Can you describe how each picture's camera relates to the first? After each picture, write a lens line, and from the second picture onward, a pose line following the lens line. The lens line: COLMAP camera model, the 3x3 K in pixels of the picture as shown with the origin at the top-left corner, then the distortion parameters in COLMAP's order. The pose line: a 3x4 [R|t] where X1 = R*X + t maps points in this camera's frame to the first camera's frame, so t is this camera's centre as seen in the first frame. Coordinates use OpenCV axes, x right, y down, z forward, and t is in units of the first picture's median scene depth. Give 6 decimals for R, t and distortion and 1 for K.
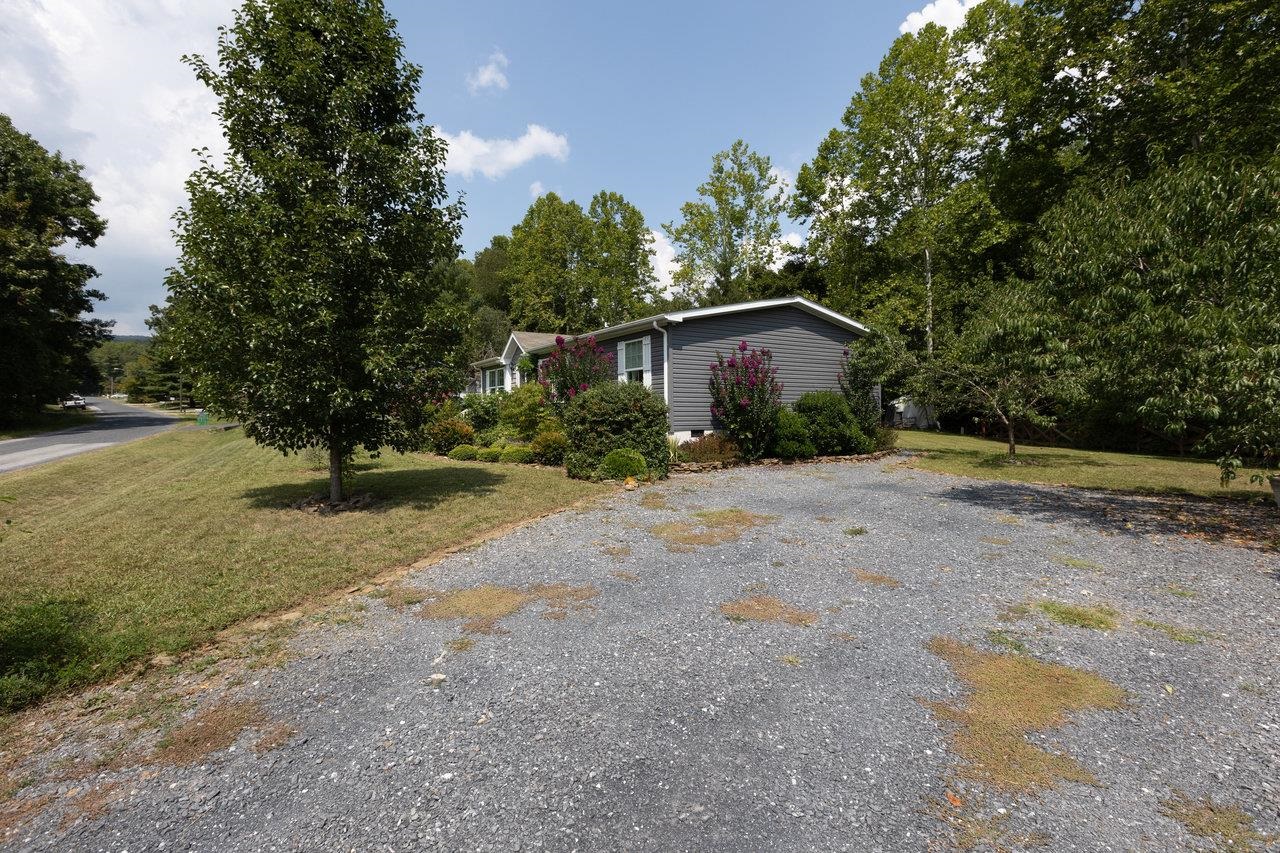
lens RADIAL K [[570.8, 0, 637.2], [0, 570.8, 423.1], [0, 0, 1]] dist [0.004860, -0.000904]
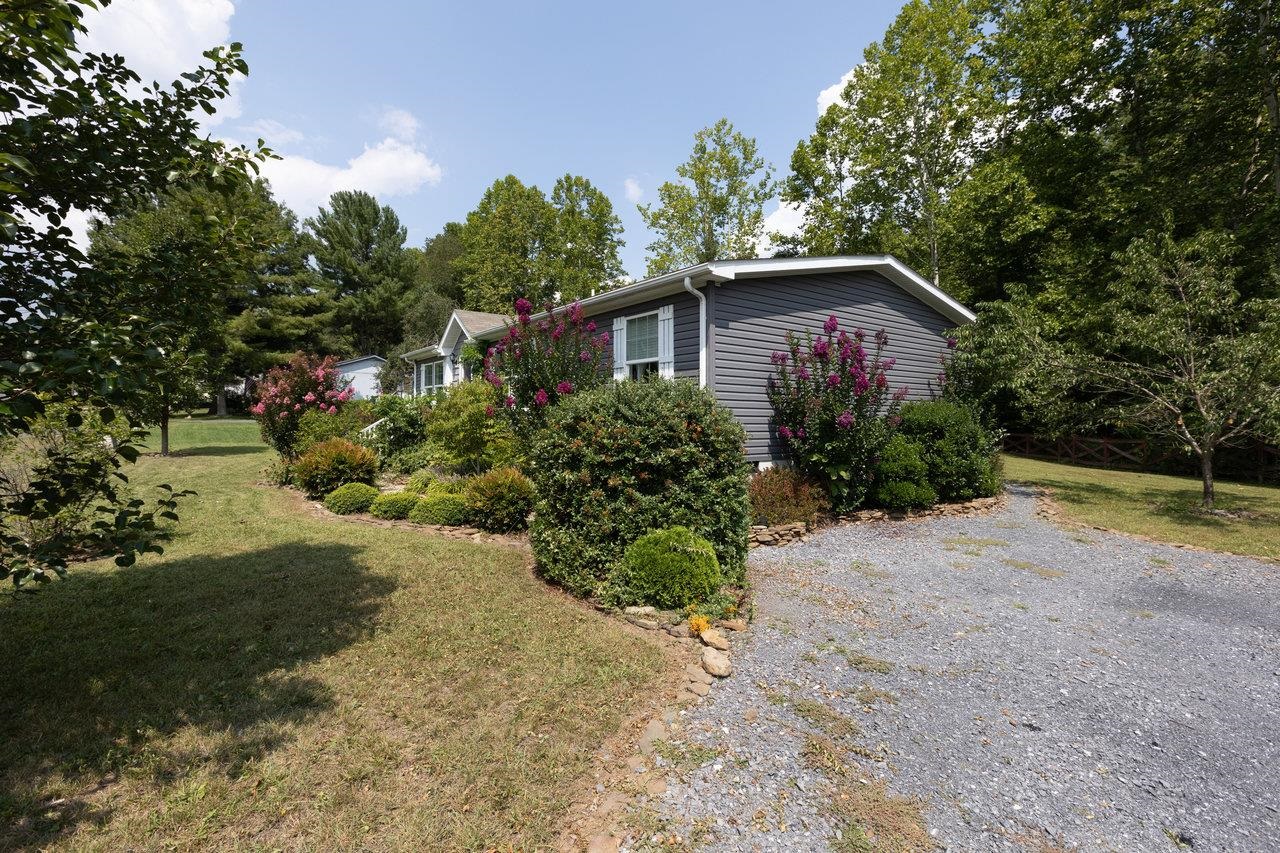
lens RADIAL K [[570.8, 0, 643.5], [0, 570.8, 422.4], [0, 0, 1]] dist [0.004860, -0.000904]
pose [[0.996441, 0.012001, 0.083435, -0.027409], [-0.011553, 0.999916, -0.005851, -0.011586], [-0.083498, 0.004867, 0.996496, 0.188836]]
